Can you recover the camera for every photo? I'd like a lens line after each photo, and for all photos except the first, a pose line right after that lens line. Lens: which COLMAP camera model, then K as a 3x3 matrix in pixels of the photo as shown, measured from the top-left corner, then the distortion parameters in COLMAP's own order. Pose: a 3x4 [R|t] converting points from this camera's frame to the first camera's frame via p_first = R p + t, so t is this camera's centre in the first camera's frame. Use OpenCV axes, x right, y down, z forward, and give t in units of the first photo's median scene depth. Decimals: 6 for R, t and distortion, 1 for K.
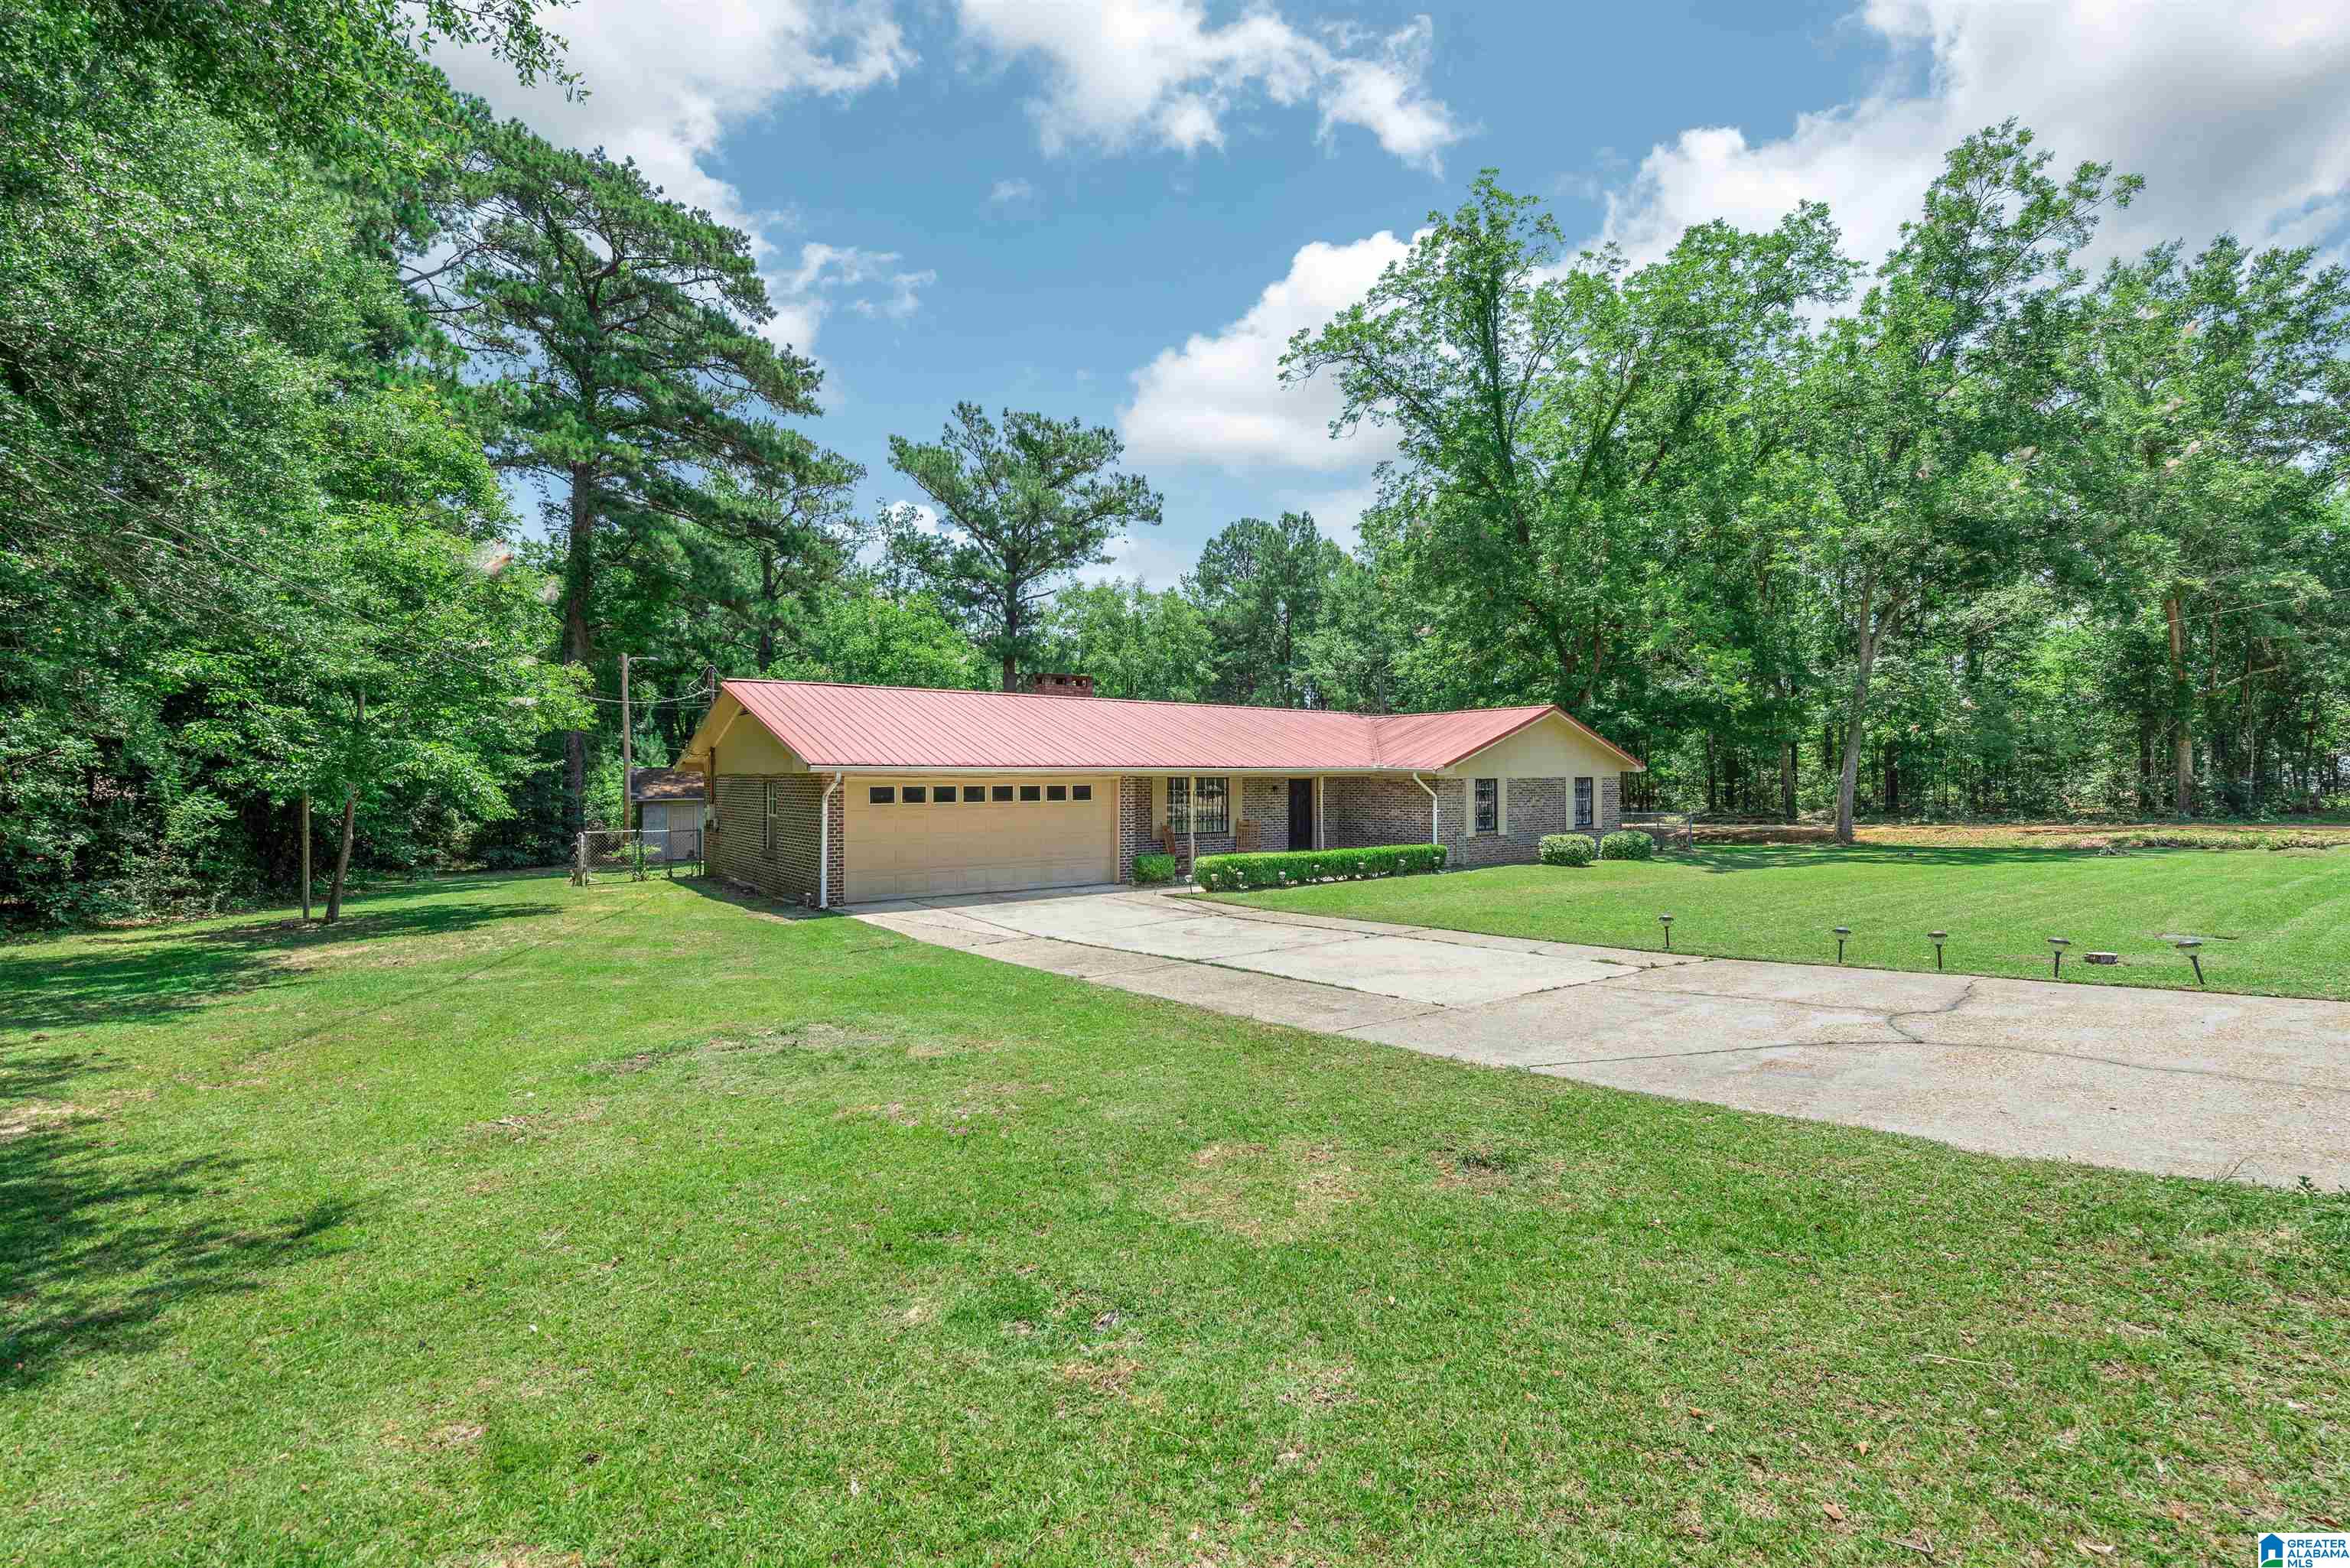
lens RADIAL K [[995.5, 0, 1175.0], [0, 995.5, 784.0], [0, 0, 1]] dist [-0.004799, -0.000534]
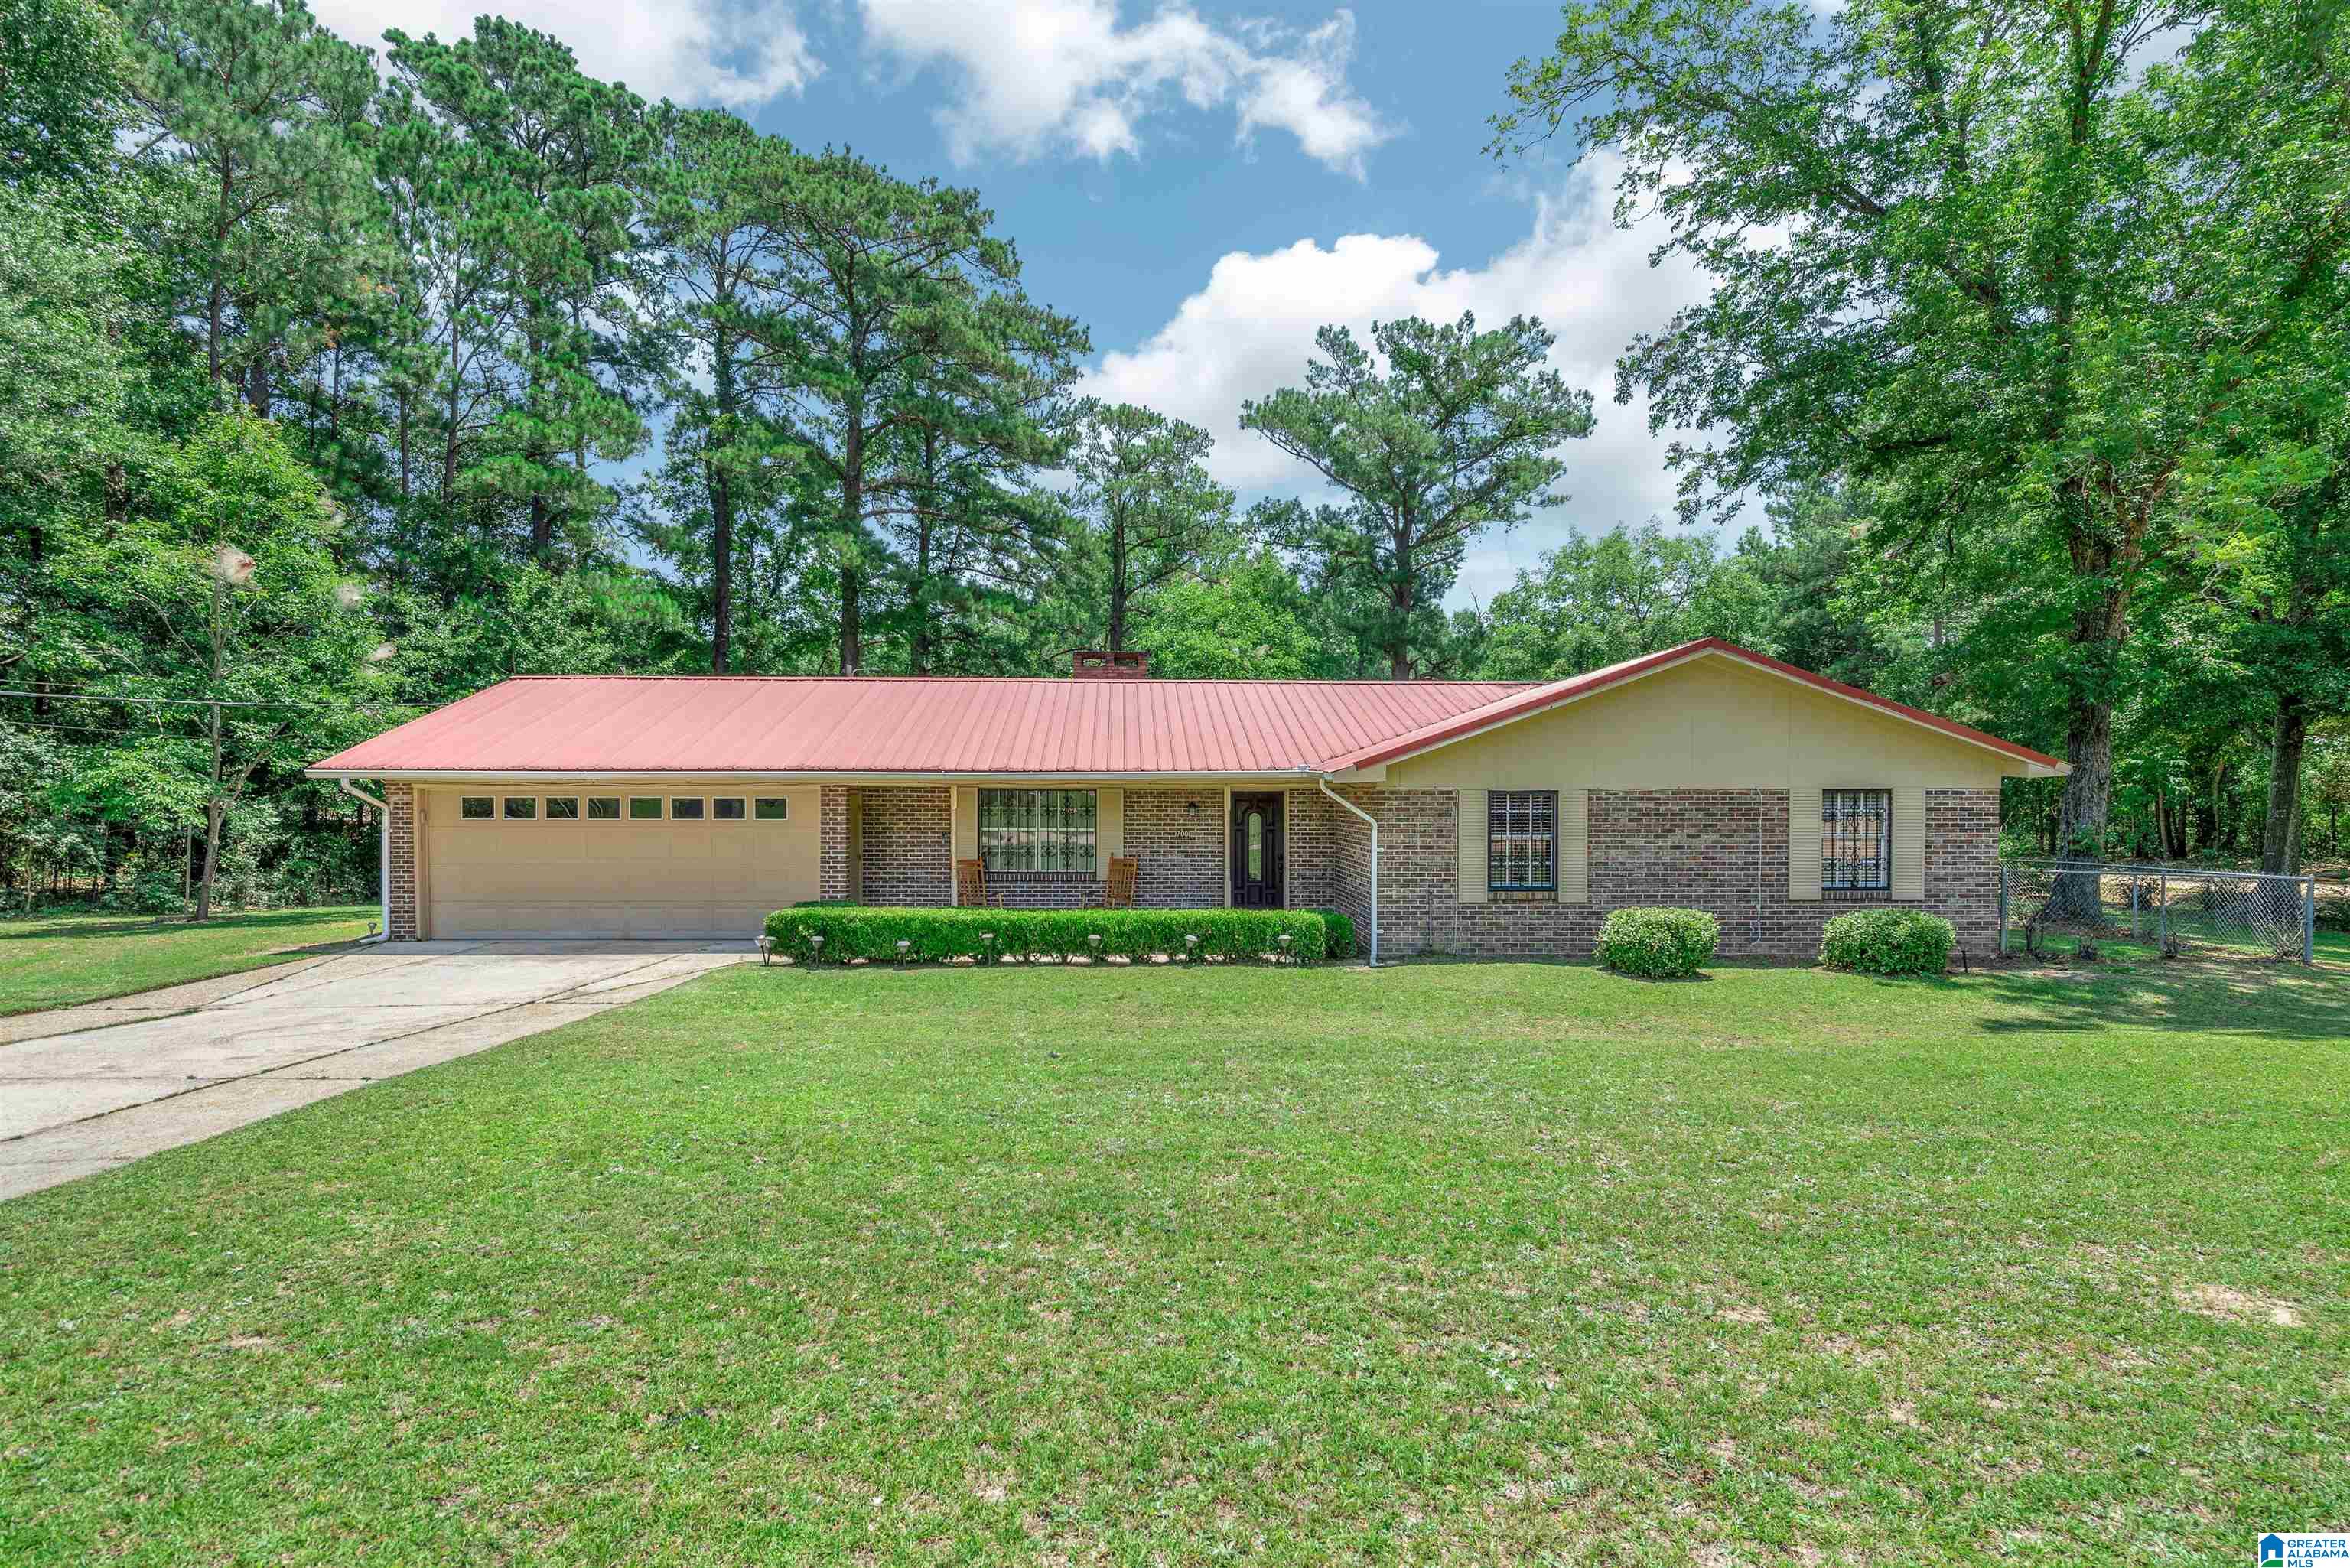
lens RADIAL K [[1130.7, 0, 1175.0], [0, 1130.7, 784.0], [0, 0, 1]] dist [-0.000203, -0.000284]
pose [[0.817699, 0.000134, -0.575646, 0.510492], [-0.006403, 0.999940, -0.008863, -0.002901], [0.575610, 0.010933, 0.817651, 0.415176]]
